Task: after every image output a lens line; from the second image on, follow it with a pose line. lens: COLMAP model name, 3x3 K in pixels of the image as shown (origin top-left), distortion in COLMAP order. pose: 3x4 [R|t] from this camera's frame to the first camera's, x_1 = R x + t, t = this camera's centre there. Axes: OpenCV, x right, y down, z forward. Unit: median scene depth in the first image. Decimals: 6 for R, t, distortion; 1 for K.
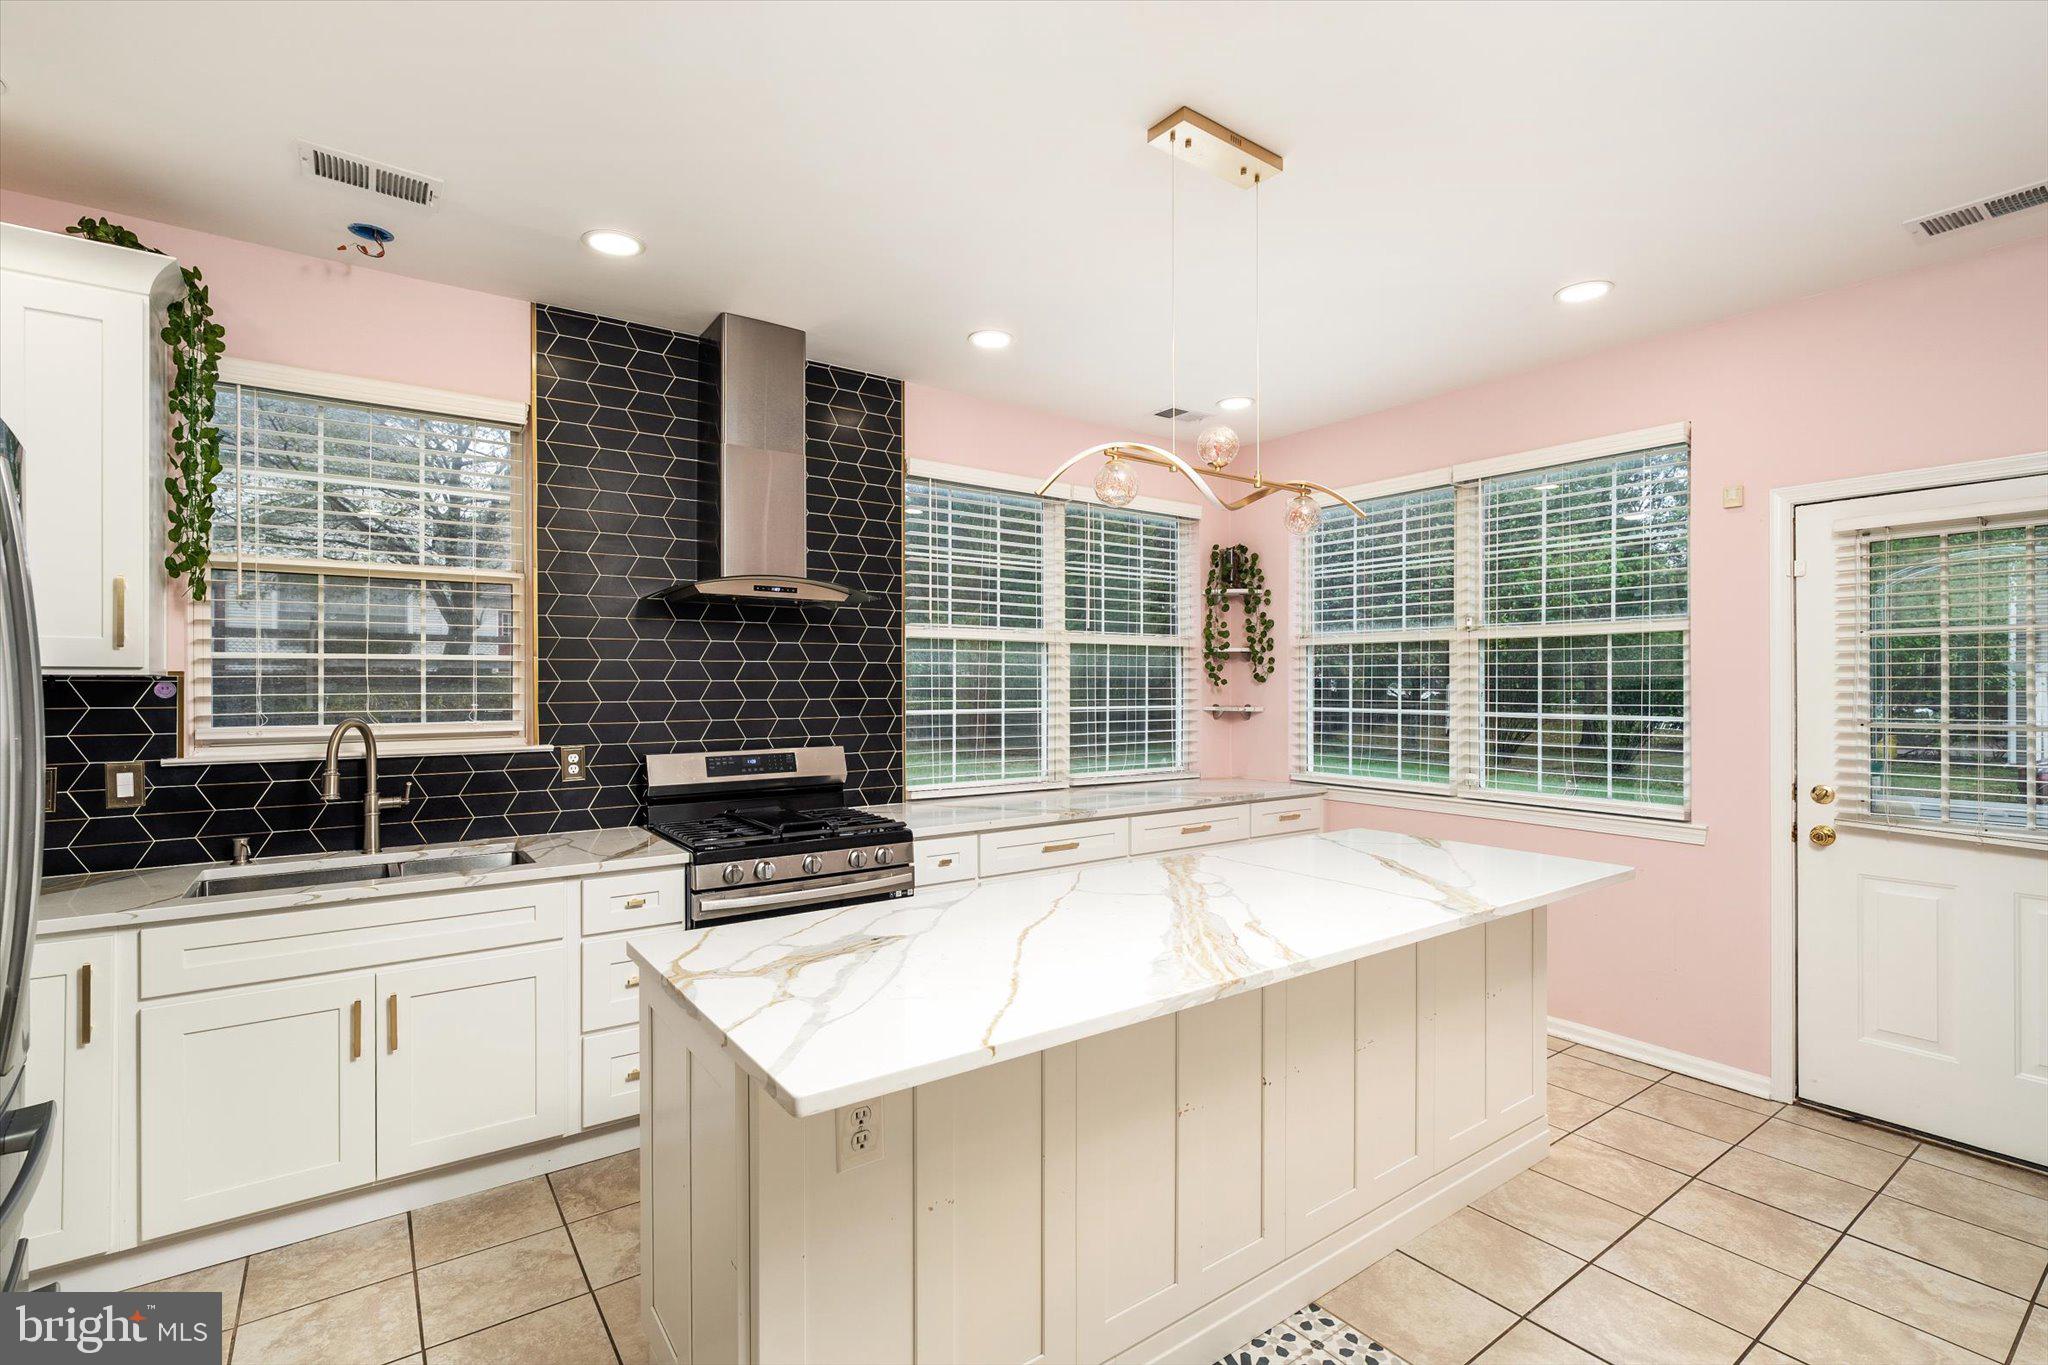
lens RADIAL K [[937.0, 0, 1018.2], [0, 937.0, 684.0], [0, 0, 1]] dist [0.000123, -0.000153]
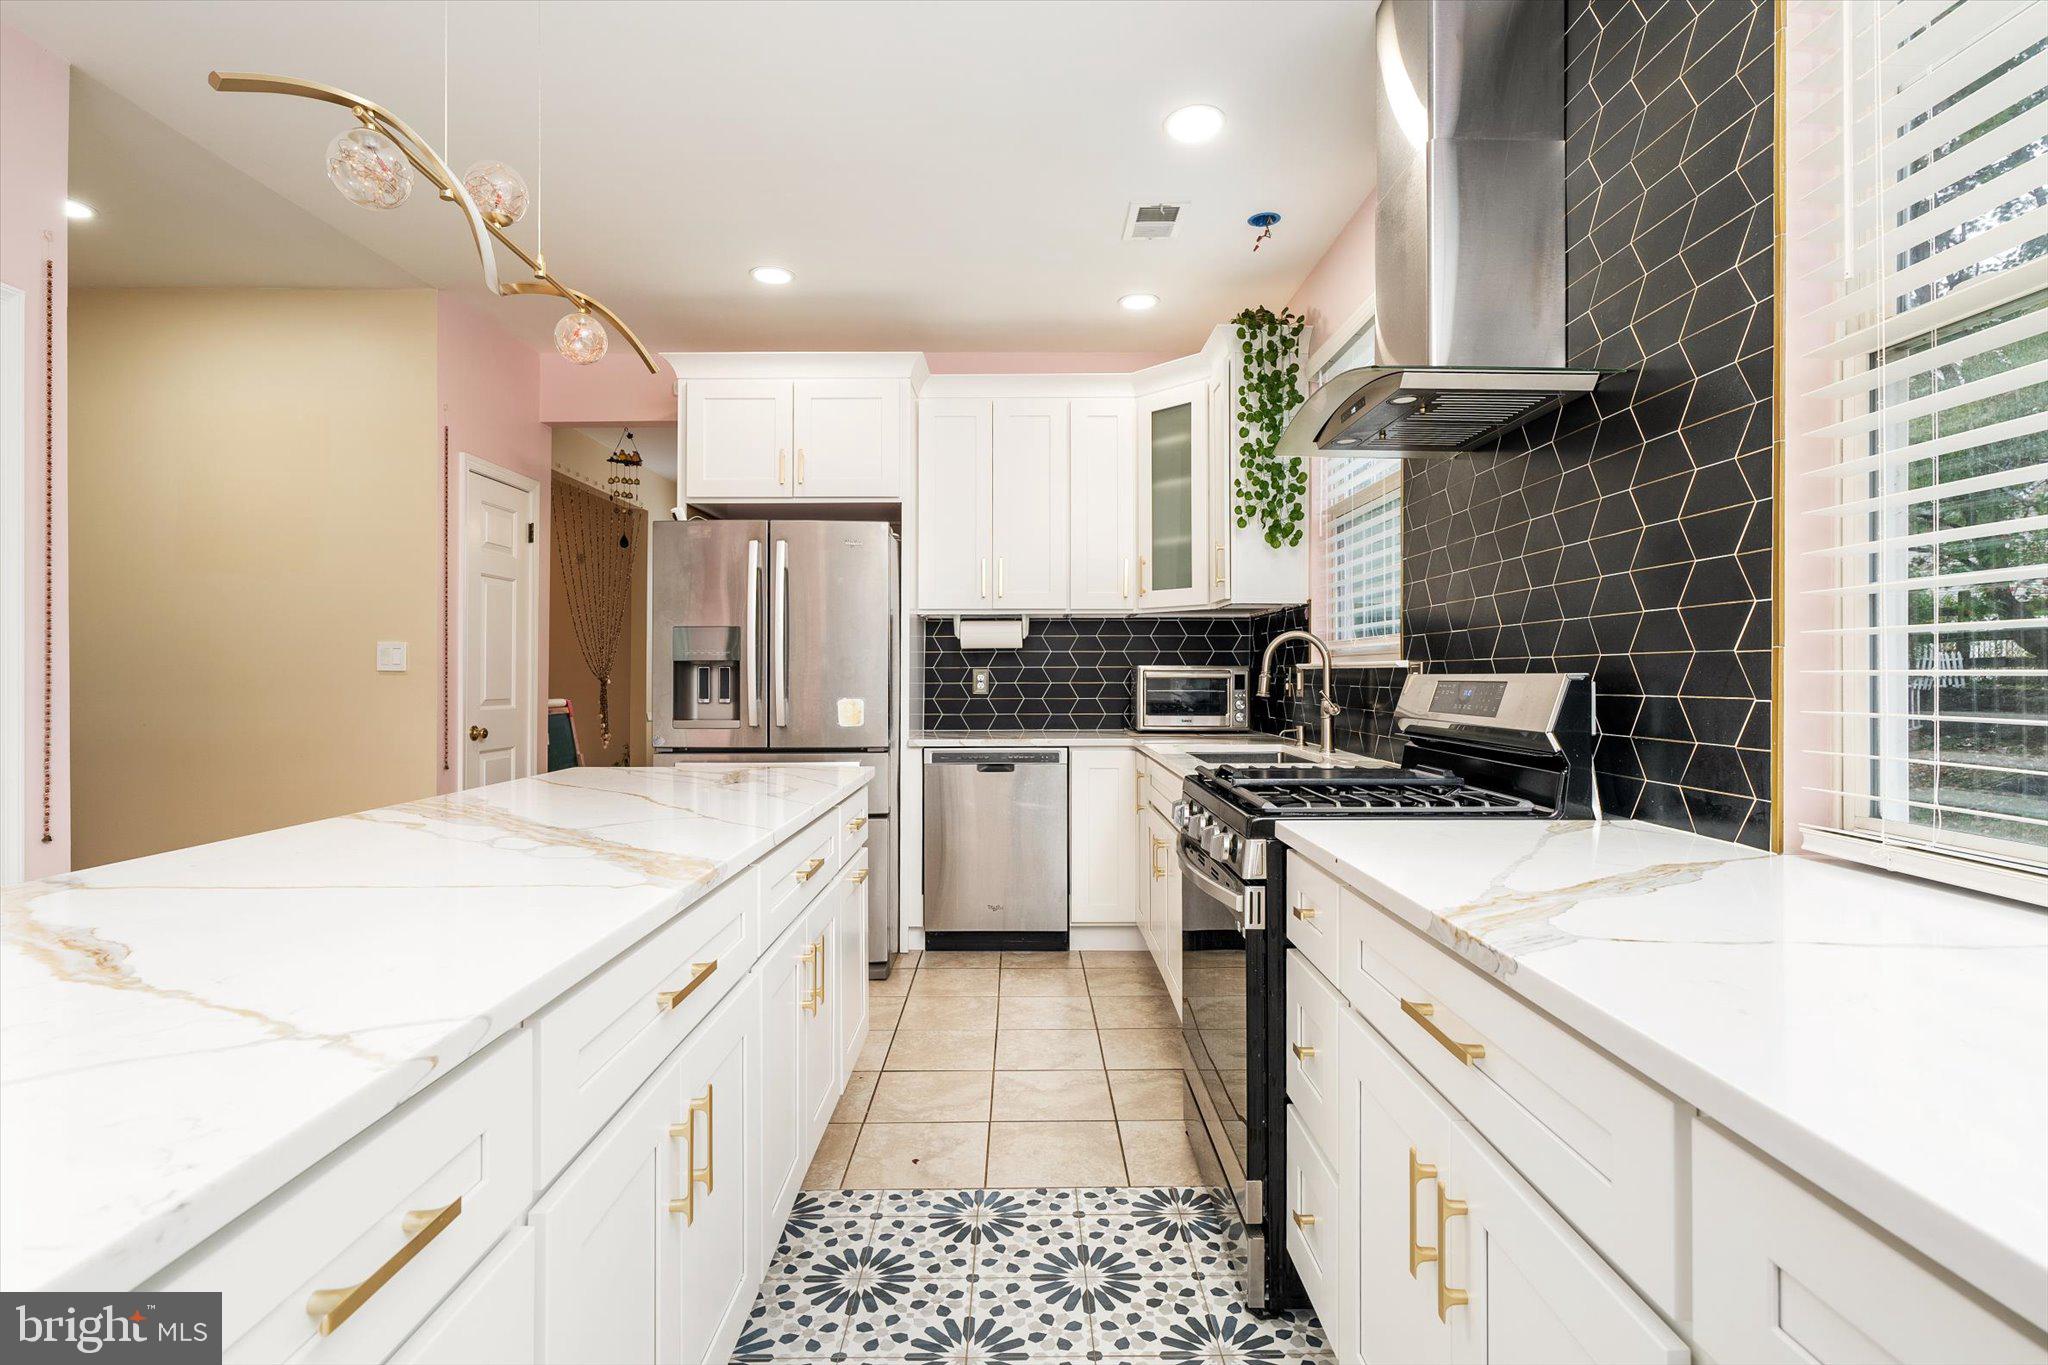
lens RADIAL K [[969.9, 0, 1033.7], [0, 969.9, 678.3], [0, 0, 1]] dist [-0.001527, 0.000177]
pose [[-0.570516, 0.006155, -0.821263, 0.379042], [0.001408, 0.999978, 0.006516, 0.070404], [0.821285, 0.002561, -0.570512, 1.145125]]
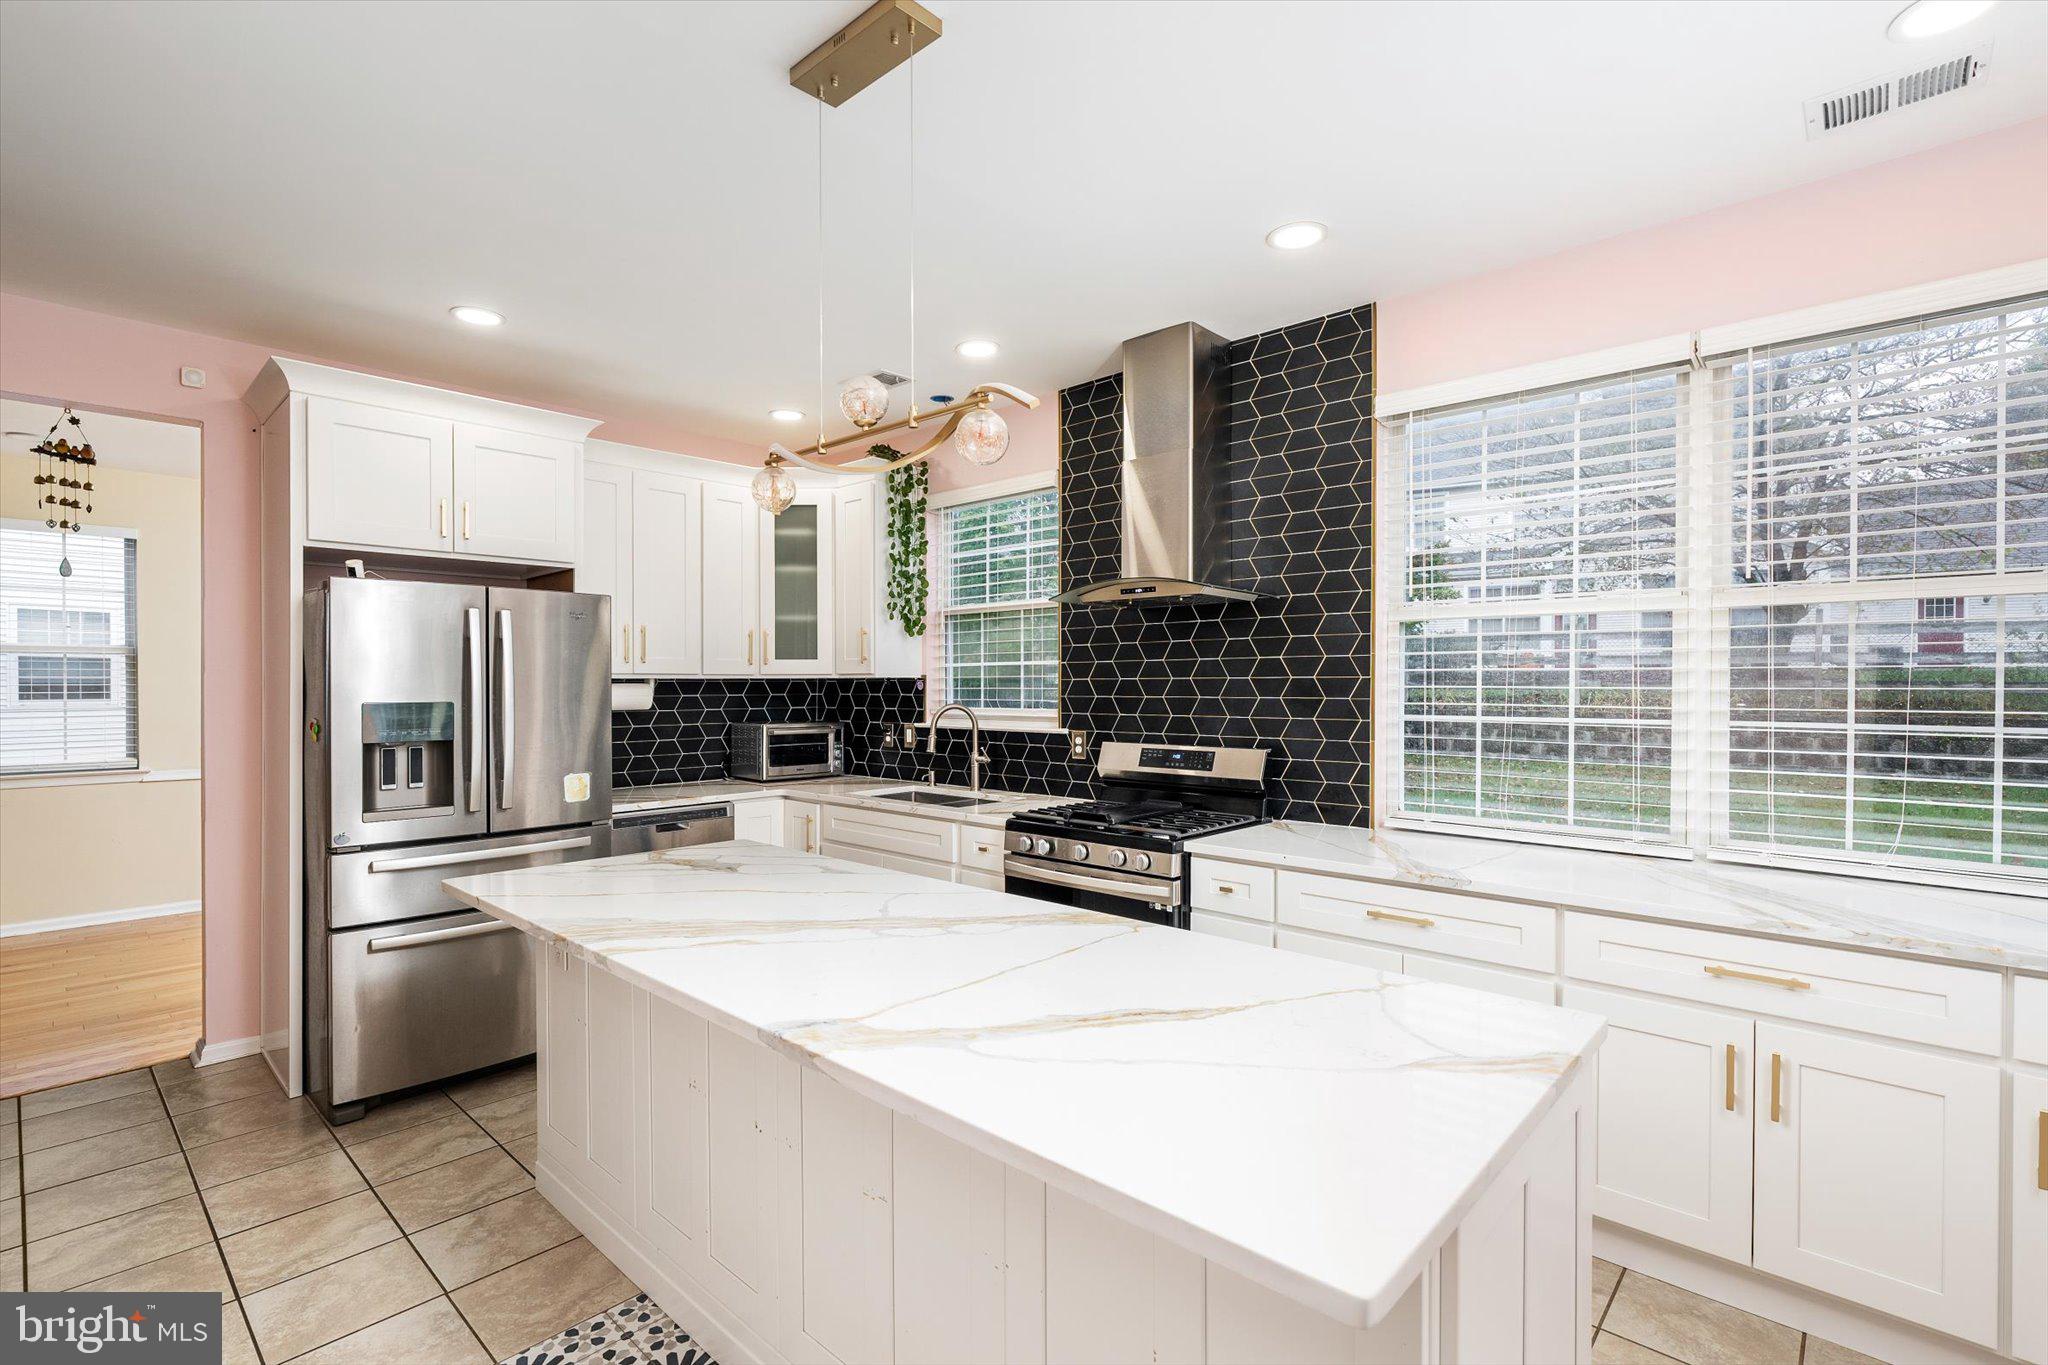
lens RADIAL K [[937.0, 0, 1018.2], [0, 937.0, 684.0], [0, 0, 1]] dist [0.000123, -0.000153]
pose [[0.201503, 0.000698, -0.979488, 0.705111], [0.000666, 0.999999, 0.000849, 0.001997], [0.979488, -0.000824, 0.201502, 0.633276]]
